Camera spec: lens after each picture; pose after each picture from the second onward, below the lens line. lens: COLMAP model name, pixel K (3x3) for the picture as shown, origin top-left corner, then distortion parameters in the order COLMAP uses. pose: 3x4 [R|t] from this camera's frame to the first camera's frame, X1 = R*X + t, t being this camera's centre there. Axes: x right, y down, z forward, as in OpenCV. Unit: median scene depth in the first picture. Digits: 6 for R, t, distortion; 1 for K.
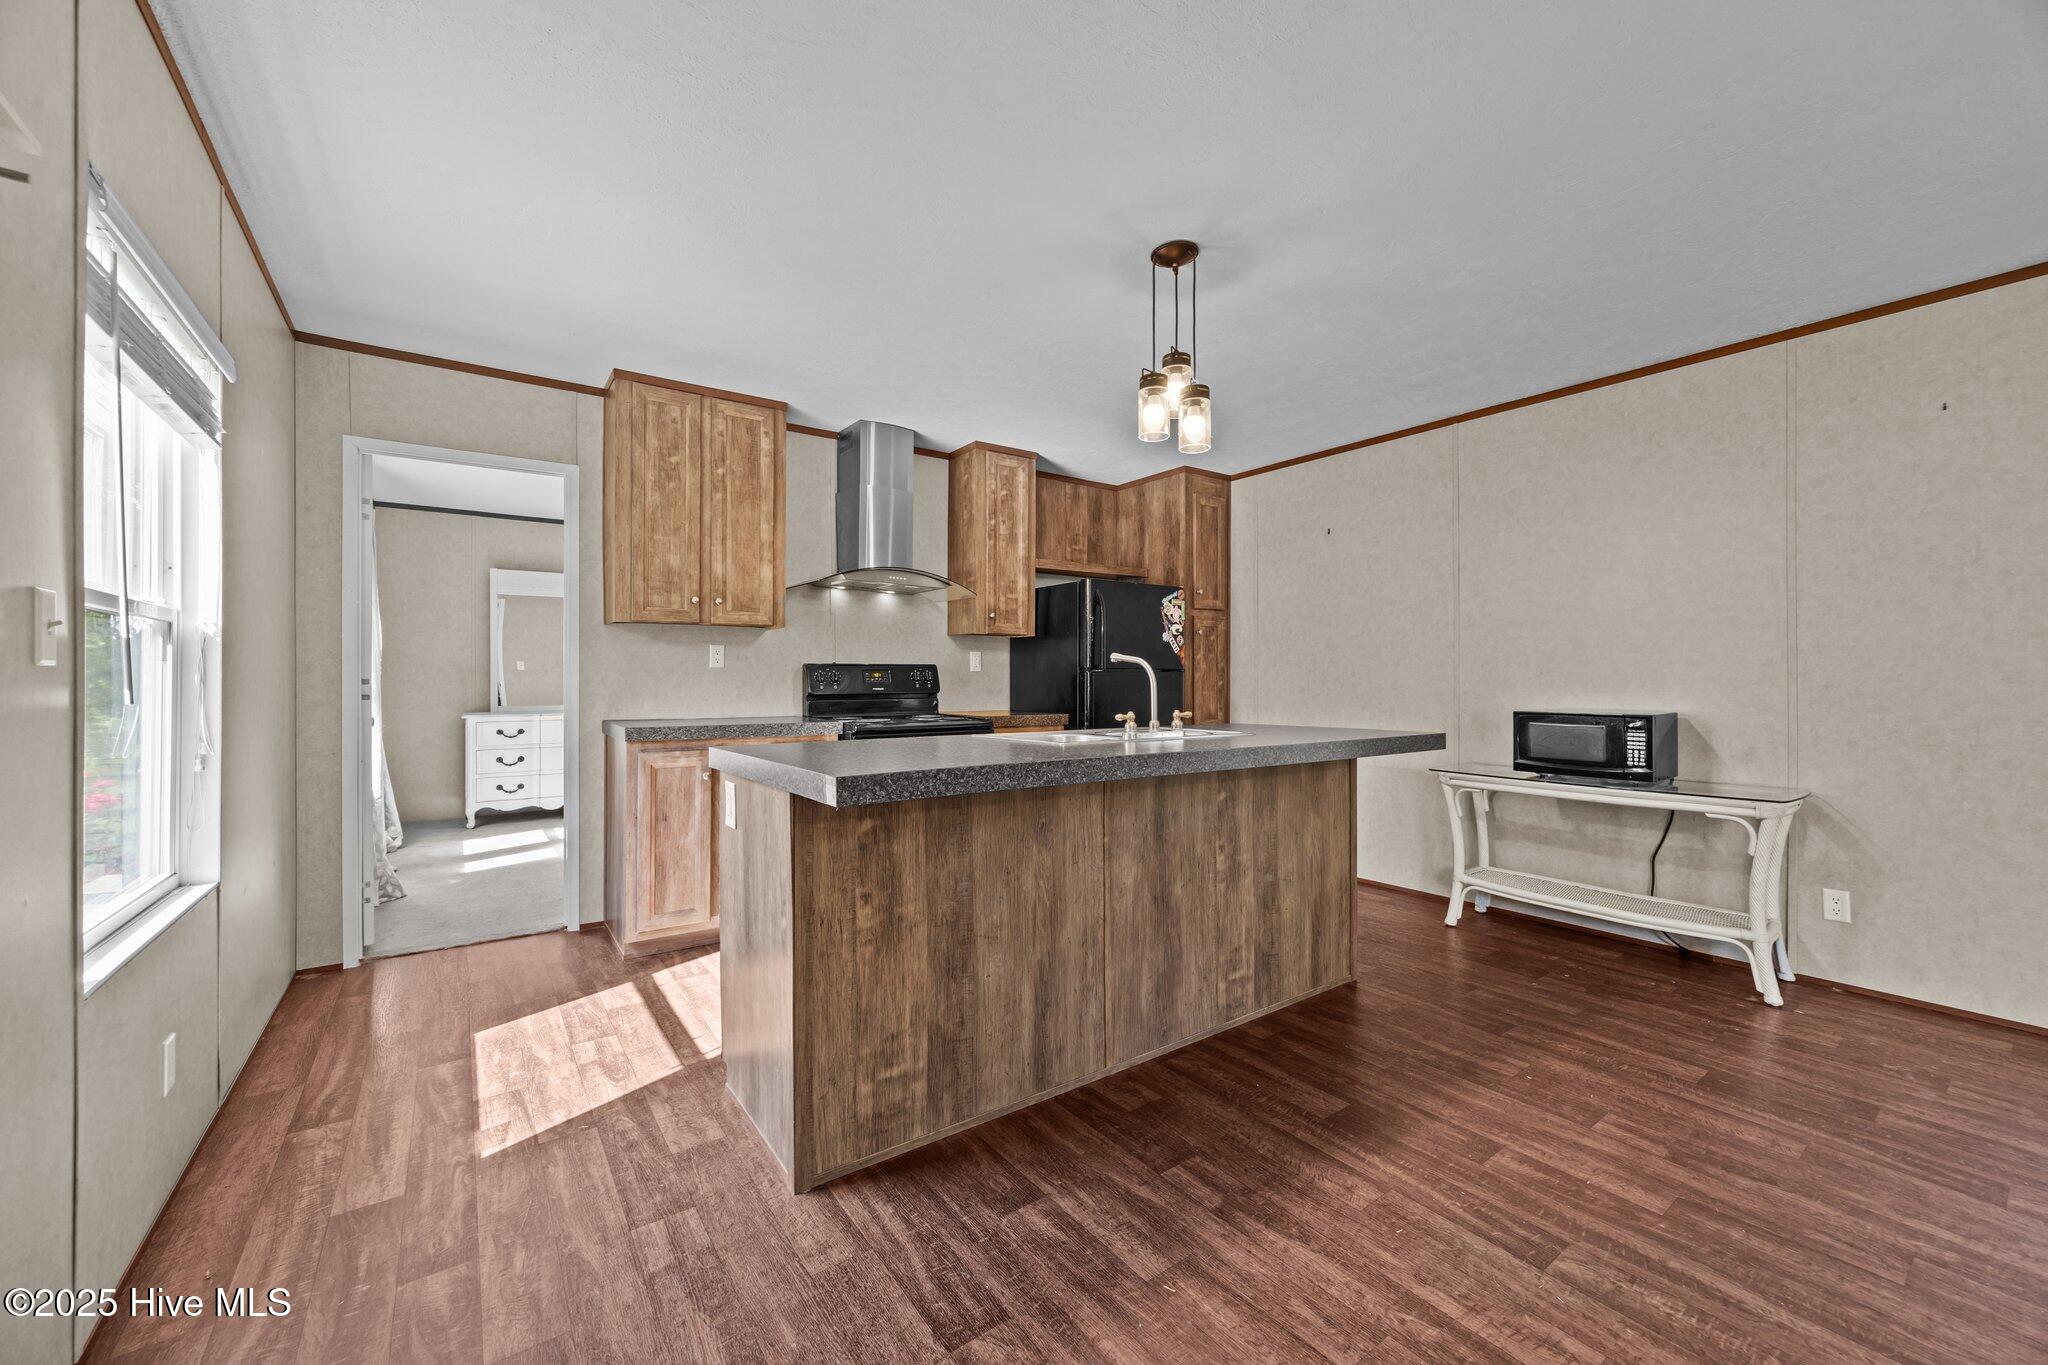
lens RADIAL K [[789.2, 0, 1023.7], [0, 789.2, 671.3], [0, 0, 1]] dist [-0.000287, 0.000275]
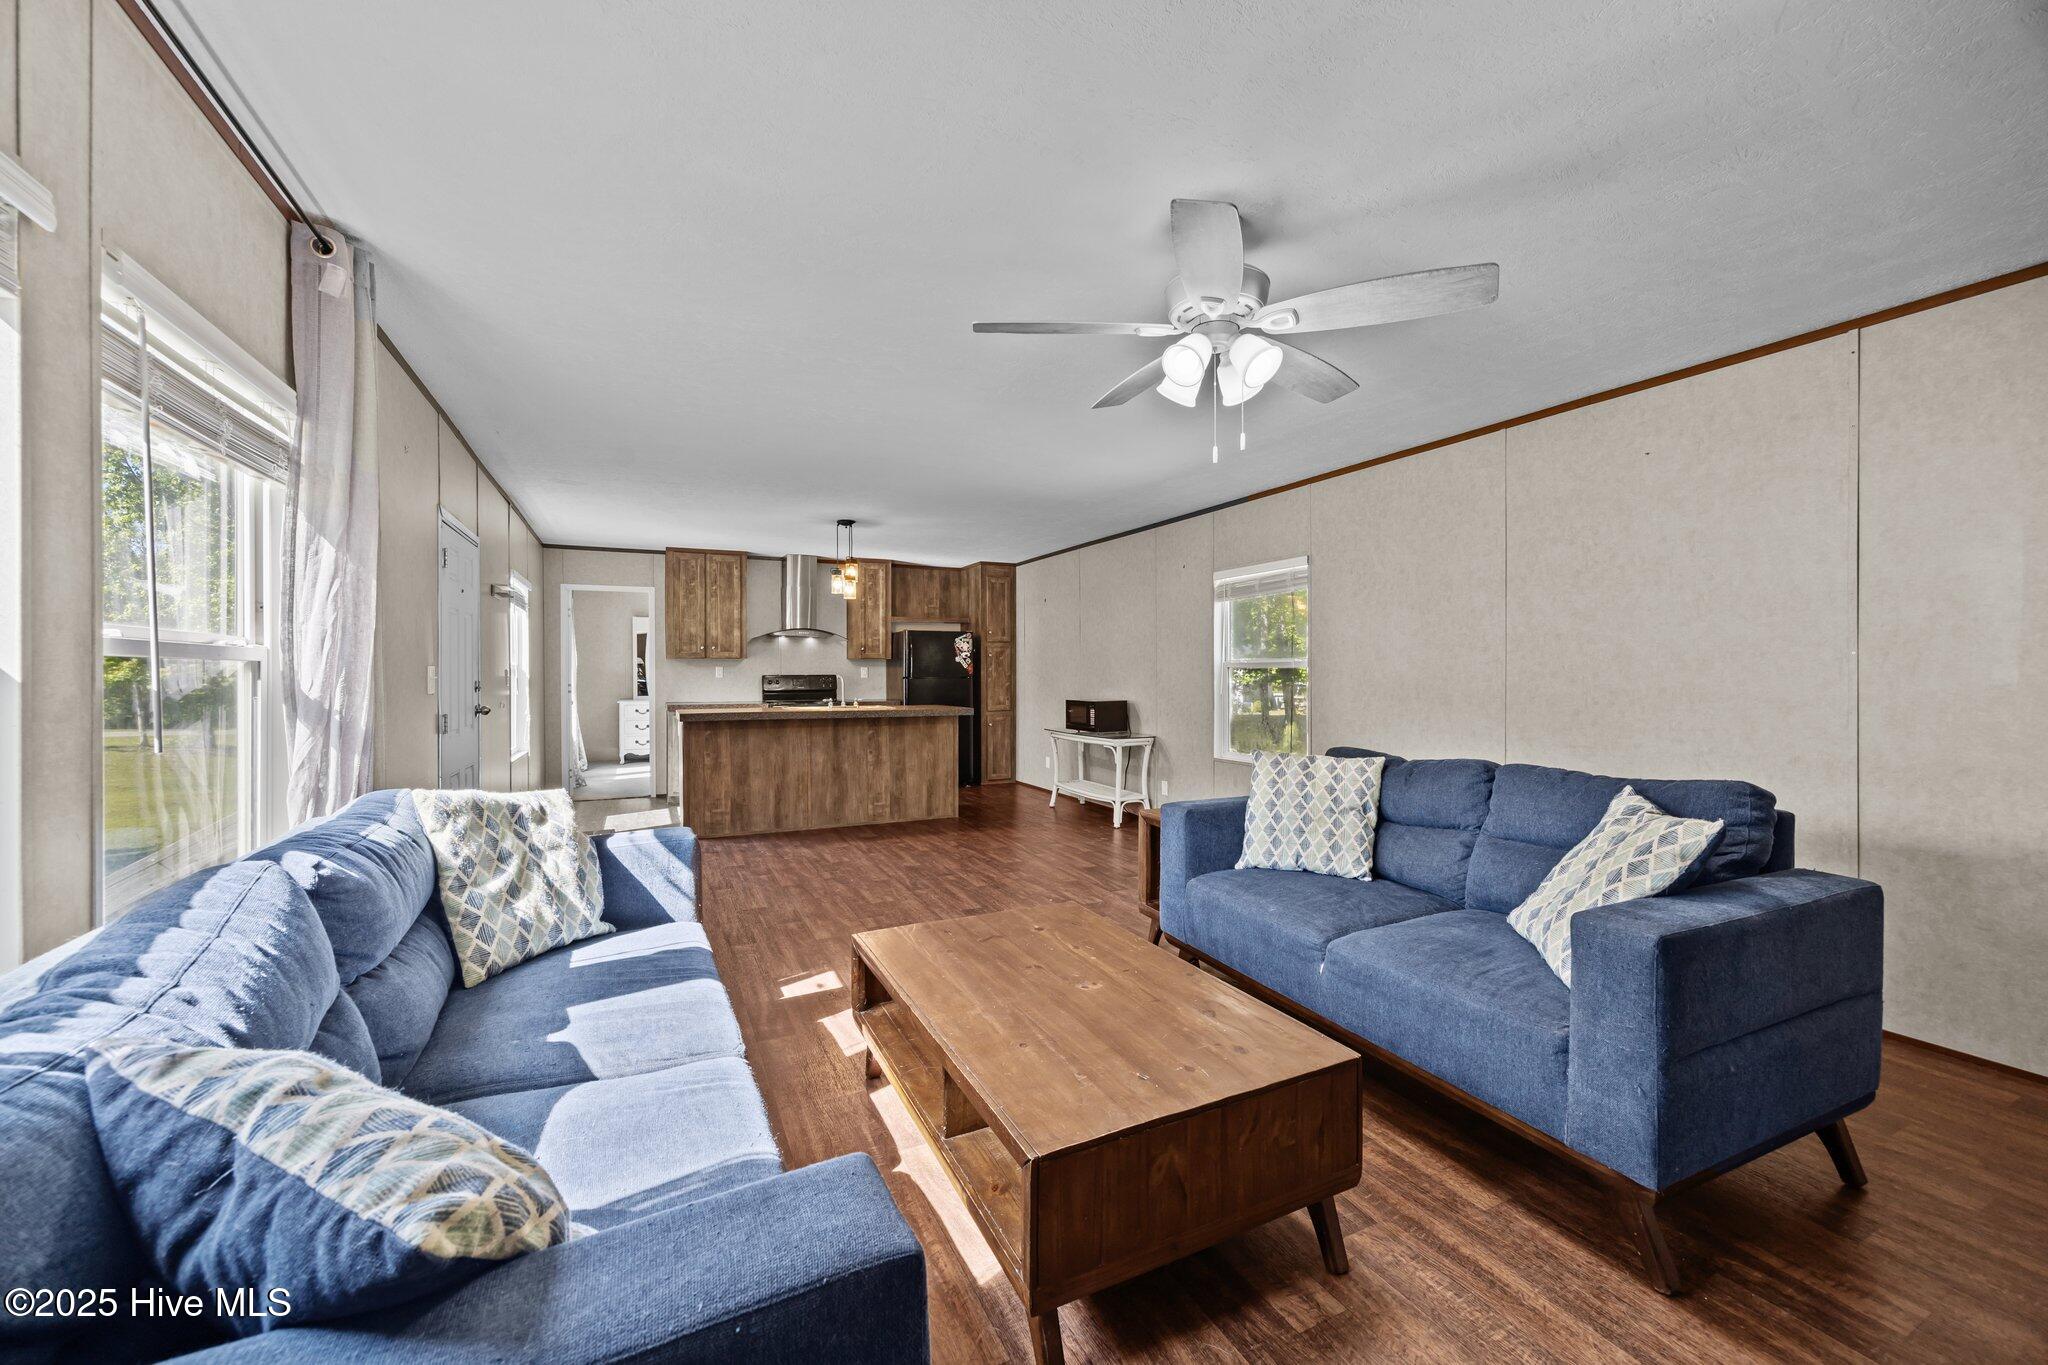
lens RADIAL K [[789.2, 0, 1030.0], [0, 789.2, 671.3], [0, 0, 1]] dist [-0.000287, 0.000275]
pose [[0.985973, -0.001857, -0.166897, 1.115709], [0.003214, 0.999964, 0.007866, -0.051071], [0.166876, -0.008292, 0.985943, -1.331983]]
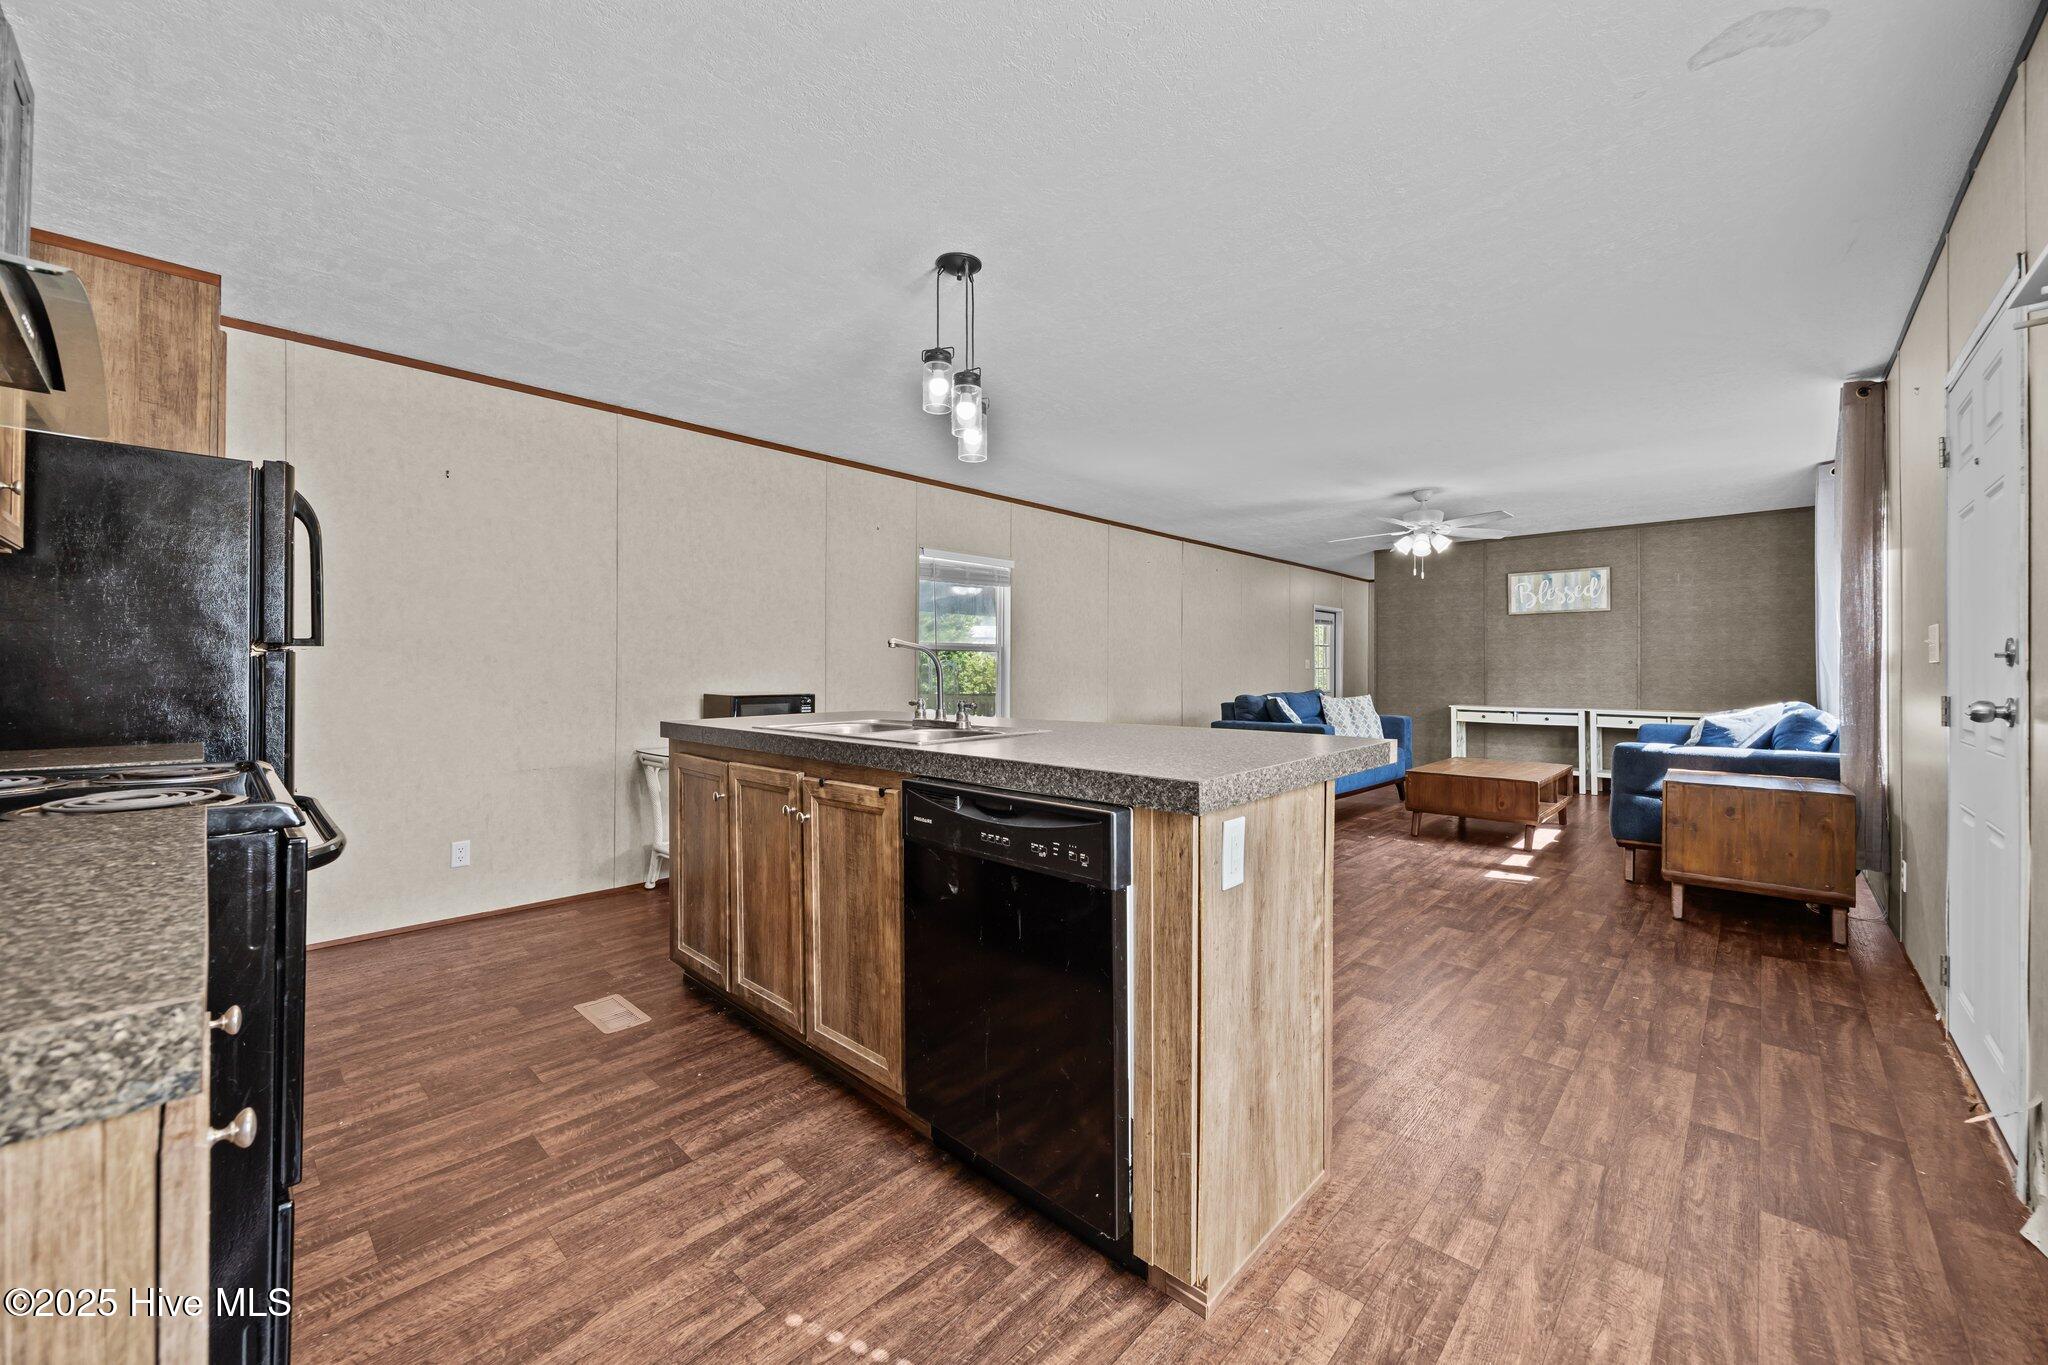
lens RADIAL K [[789.2, 0, 1030.8], [0, 789.2, 689.8], [0, 0, 1]] dist [-0.000287, 0.000275]
pose [[-0.191995, -0.032469, 0.980859, -0.200748], [-0.022250, 0.999340, 0.028725, -0.001320], [-0.981144, -0.016309, -0.192591, 0.247578]]
